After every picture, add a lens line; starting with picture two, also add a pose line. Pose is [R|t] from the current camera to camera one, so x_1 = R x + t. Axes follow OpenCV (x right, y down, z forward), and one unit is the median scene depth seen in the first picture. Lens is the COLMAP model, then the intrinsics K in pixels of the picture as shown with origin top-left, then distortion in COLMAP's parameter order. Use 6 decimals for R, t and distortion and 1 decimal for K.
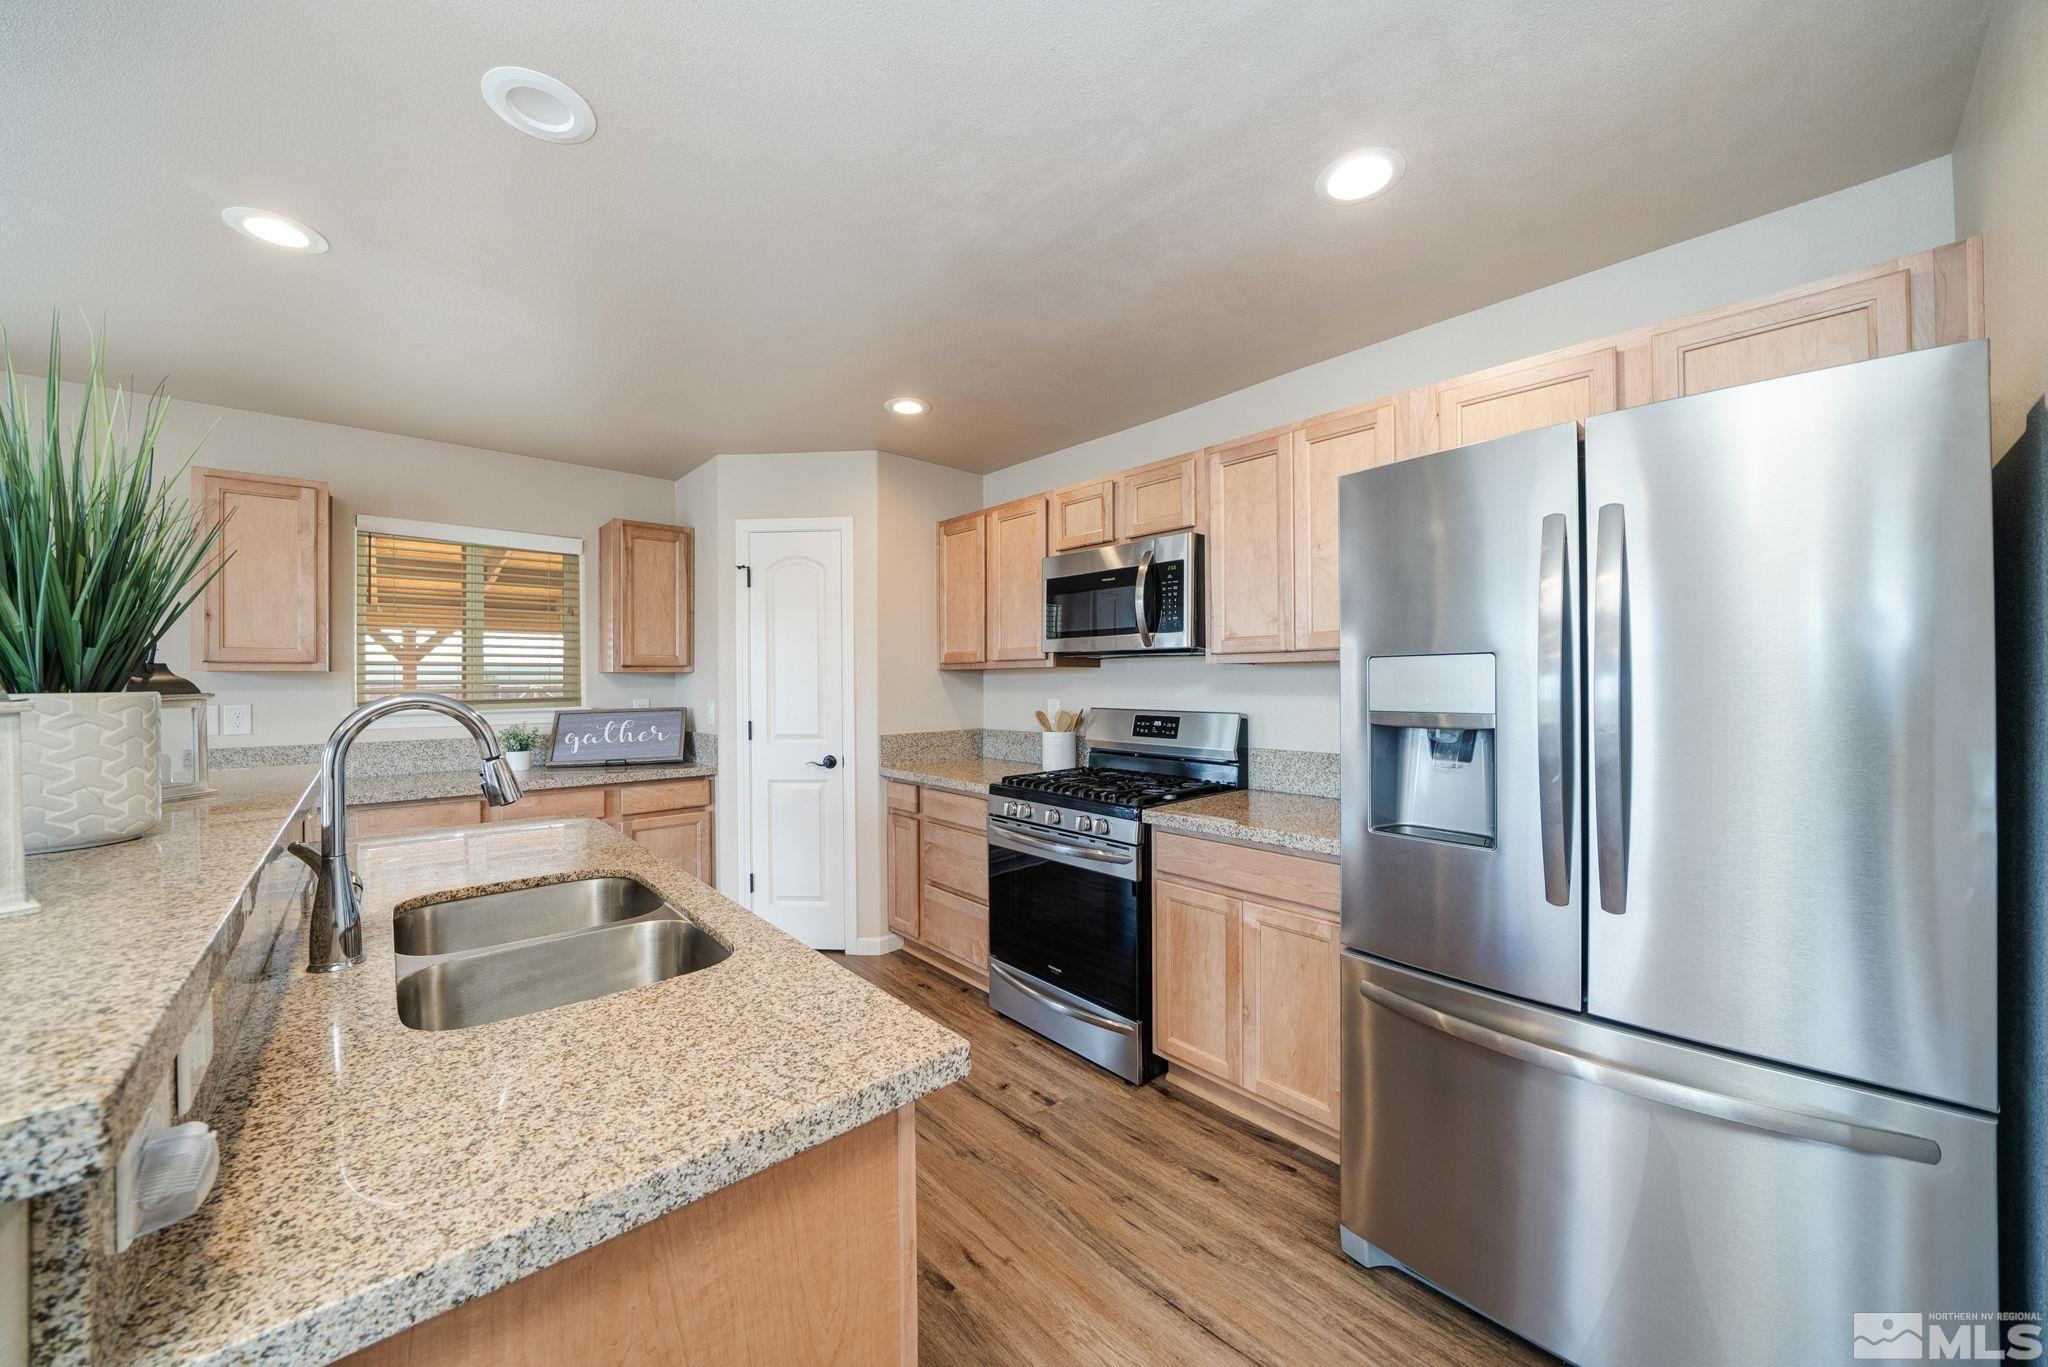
lens RADIAL K [[727.0, 0, 1024.0], [0, 727.0, 683.5], [0, 0, 1]] dist [-0.019163, -0.000001]
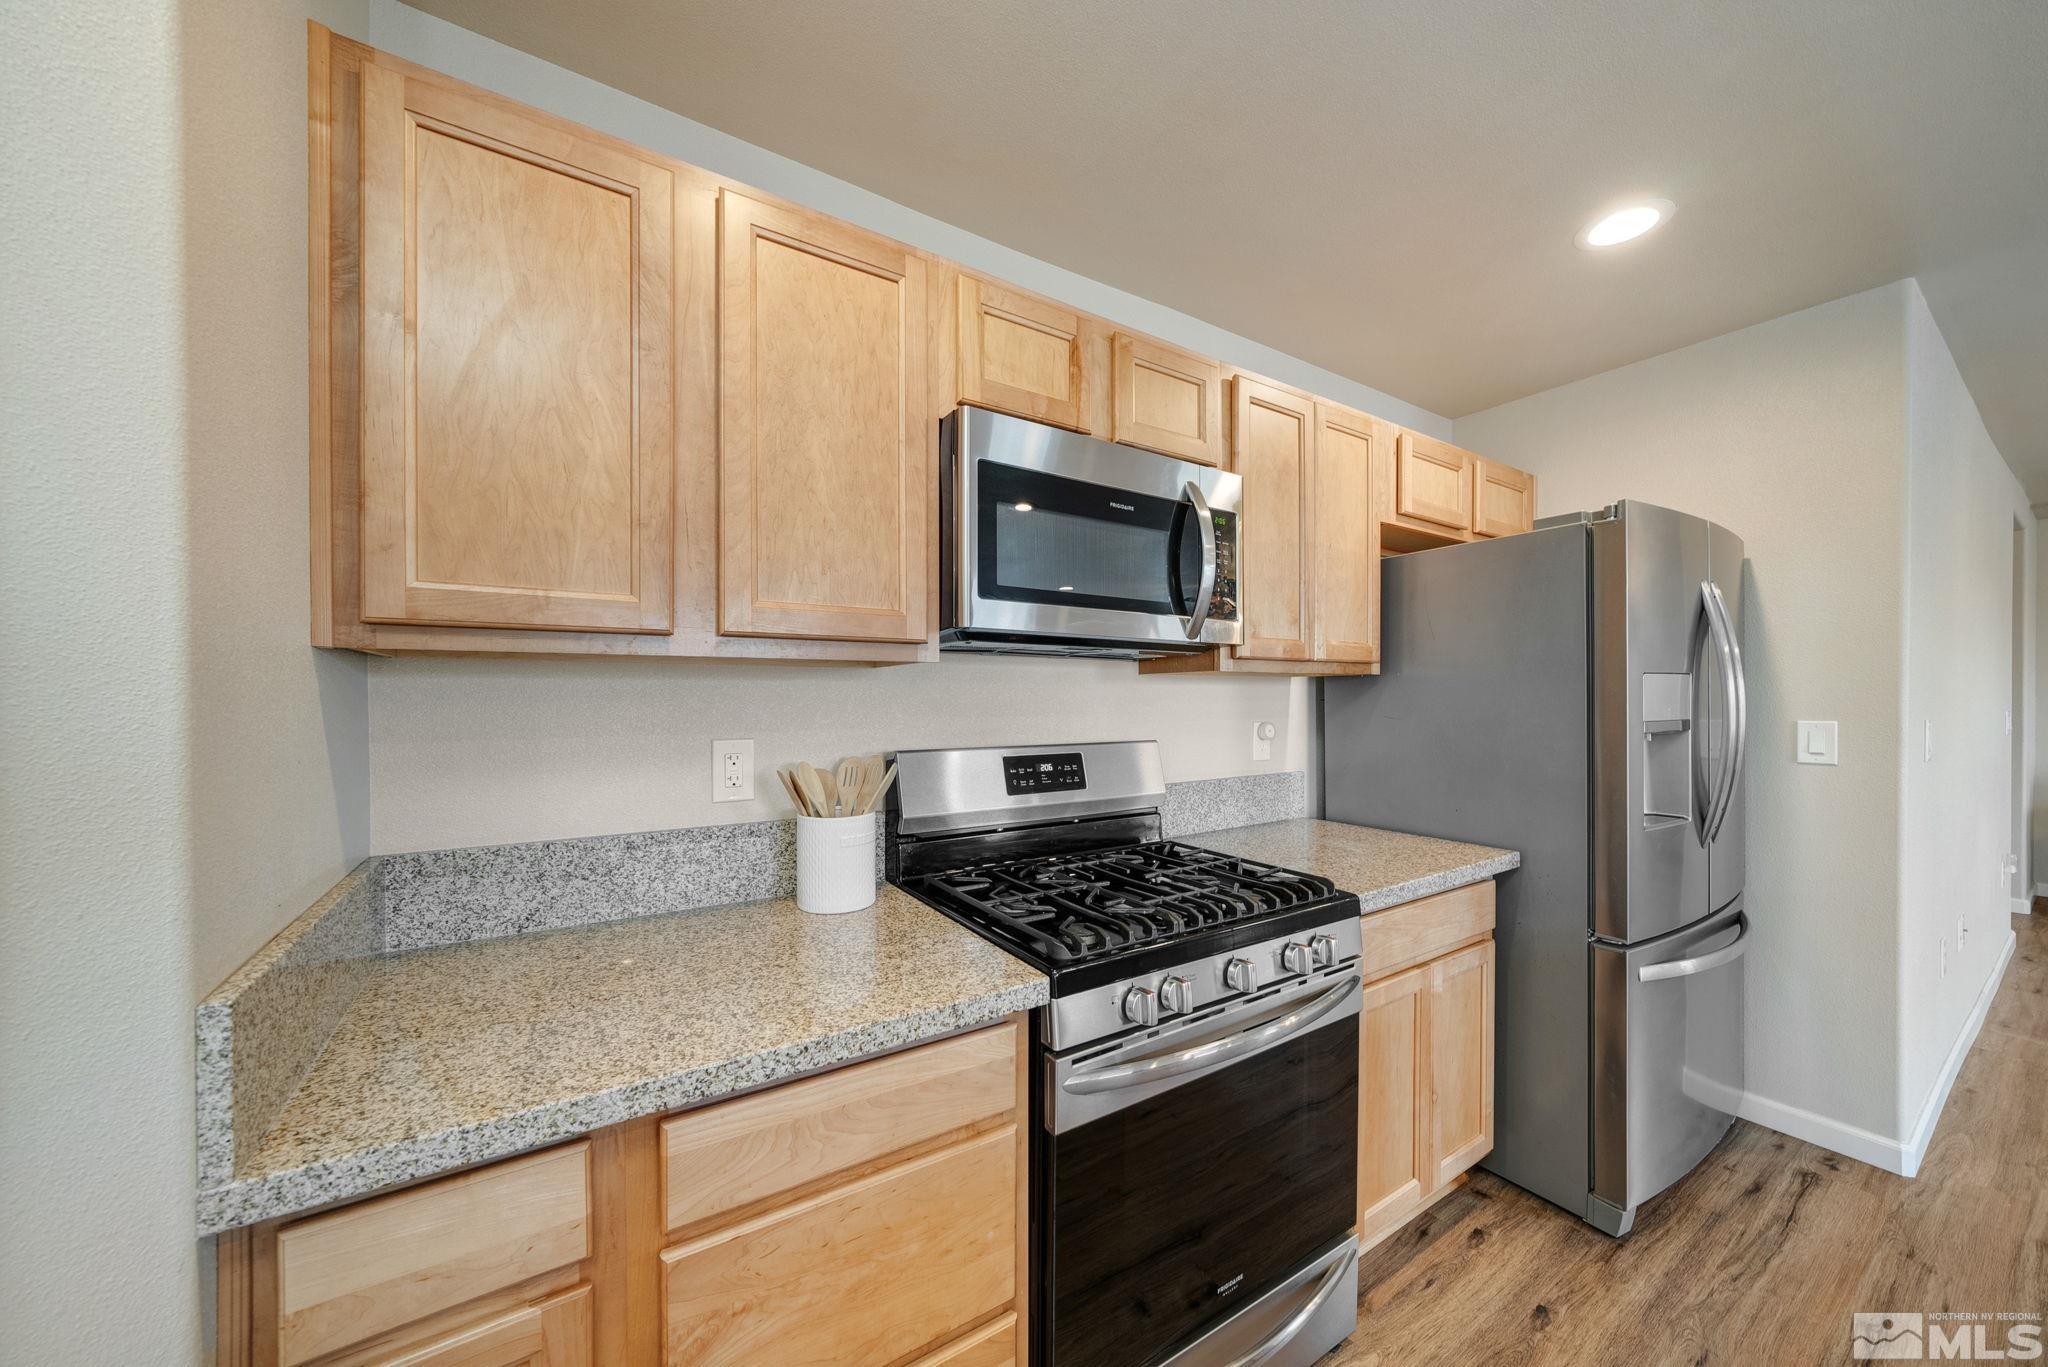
lens RADIAL K [[705.3, 0, 1022.2], [0, 705.3, 698.6], [0, 0, 1]] dist [-0.000024, 0.000105]
pose [[0.151754, 0.005799, 0.988401, -0.400848], [0.008552, 0.999938, -0.007180, 0.002503], [-0.988381, 0.009543, 0.151695, 0.955172]]
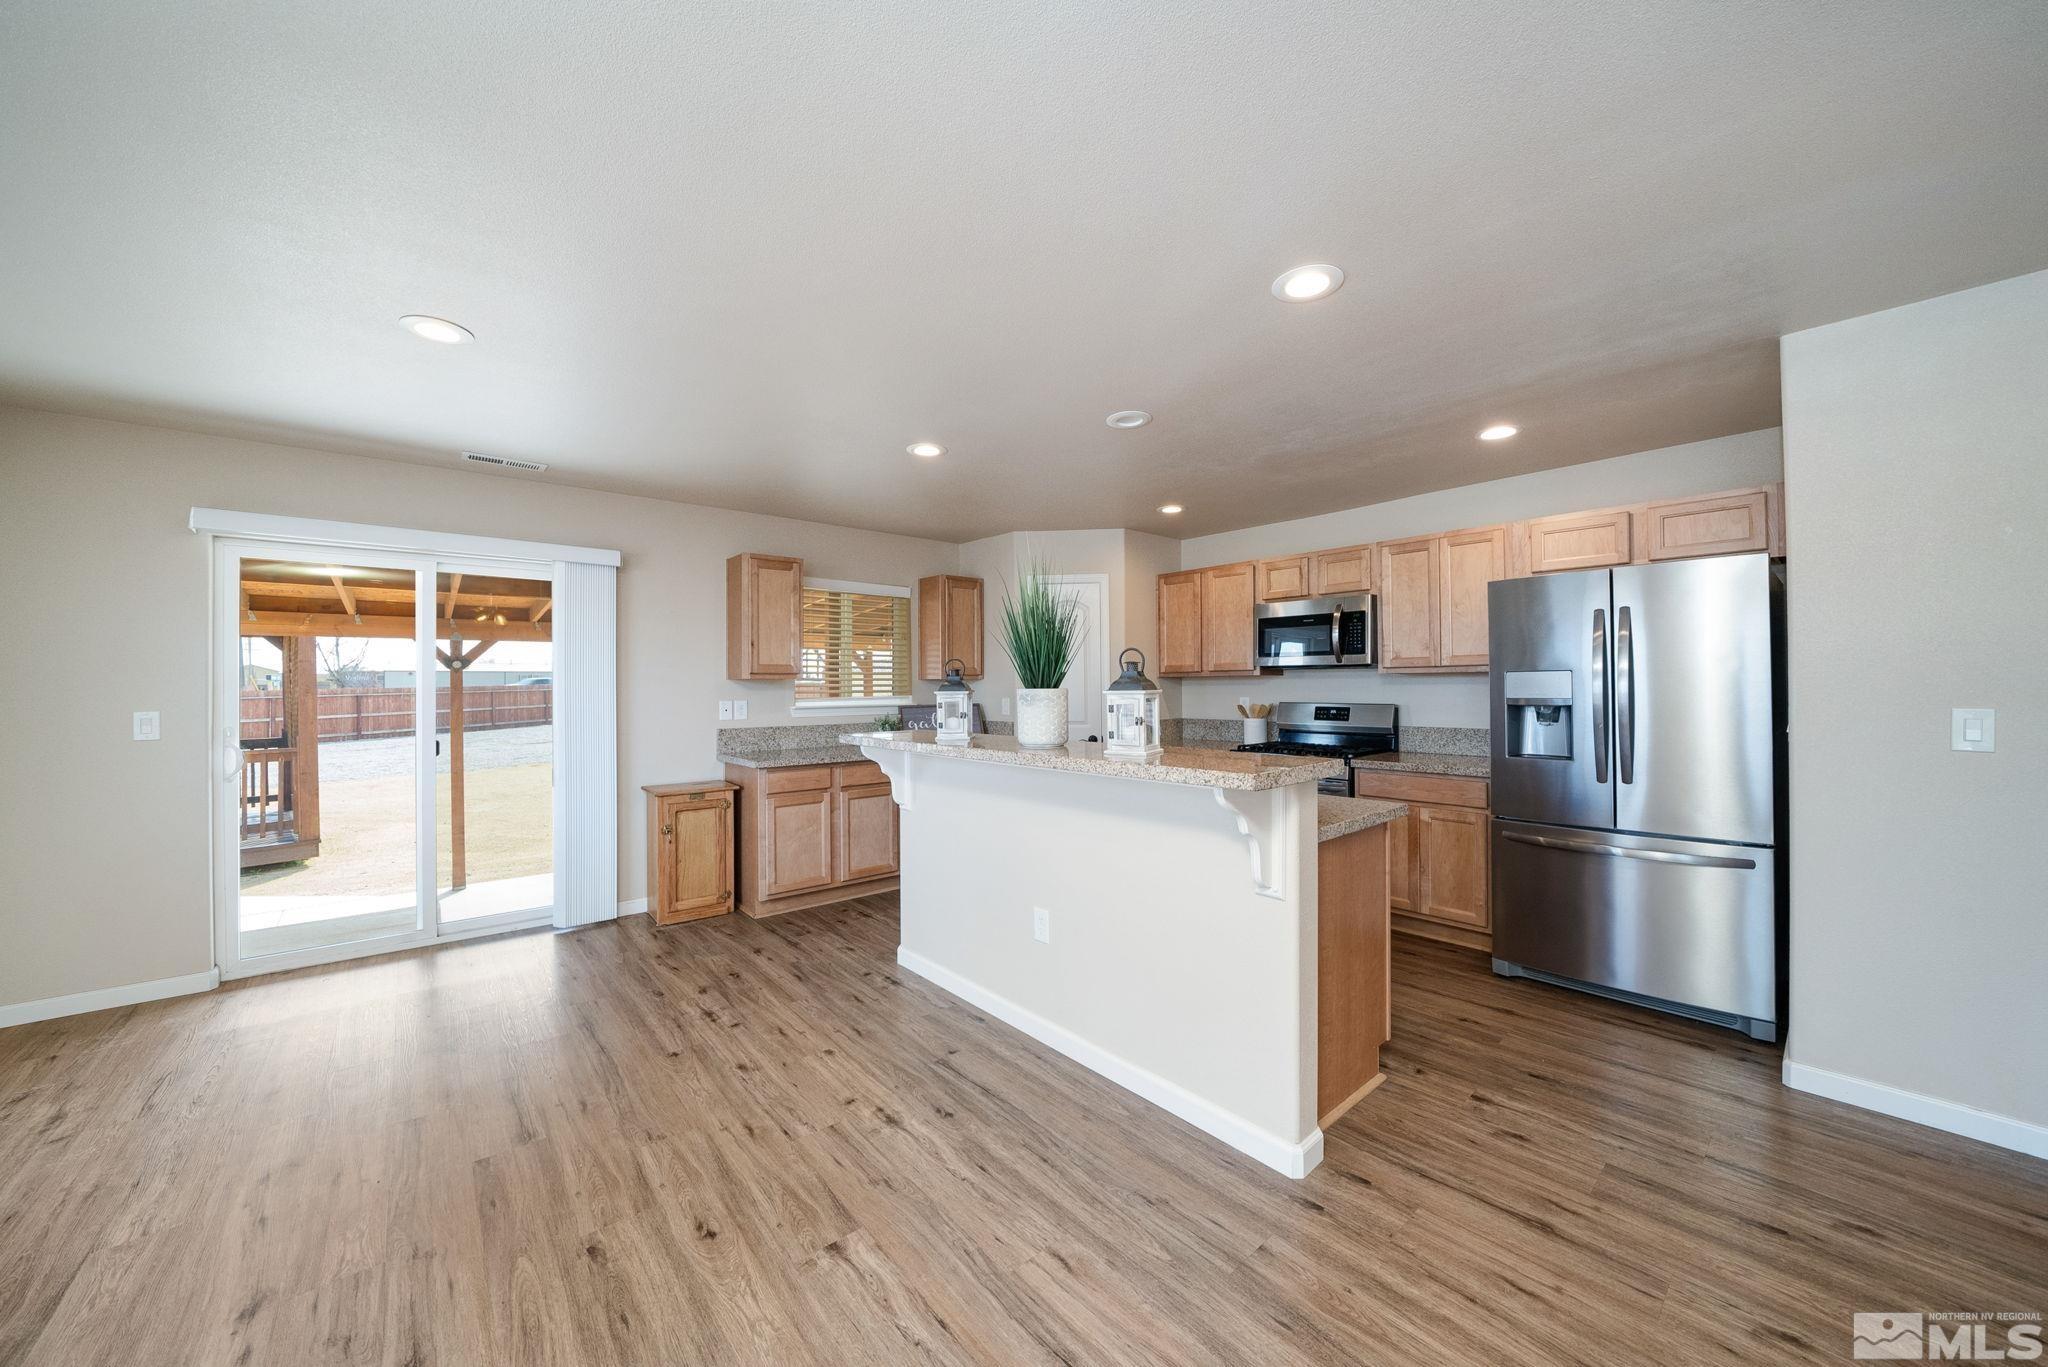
lens RADIAL K [[723.6, 0, 1018.0], [0, 723.6, 678.9], [0, 0, 1]] dist [-0.019133, 0.000109]
pose [[0.999471, -0.000802, -0.032518, -0.453096], [0.000353, 0.999904, -0.013839, 0.006336], [0.032526, 0.013820, 0.999375, -0.580762]]
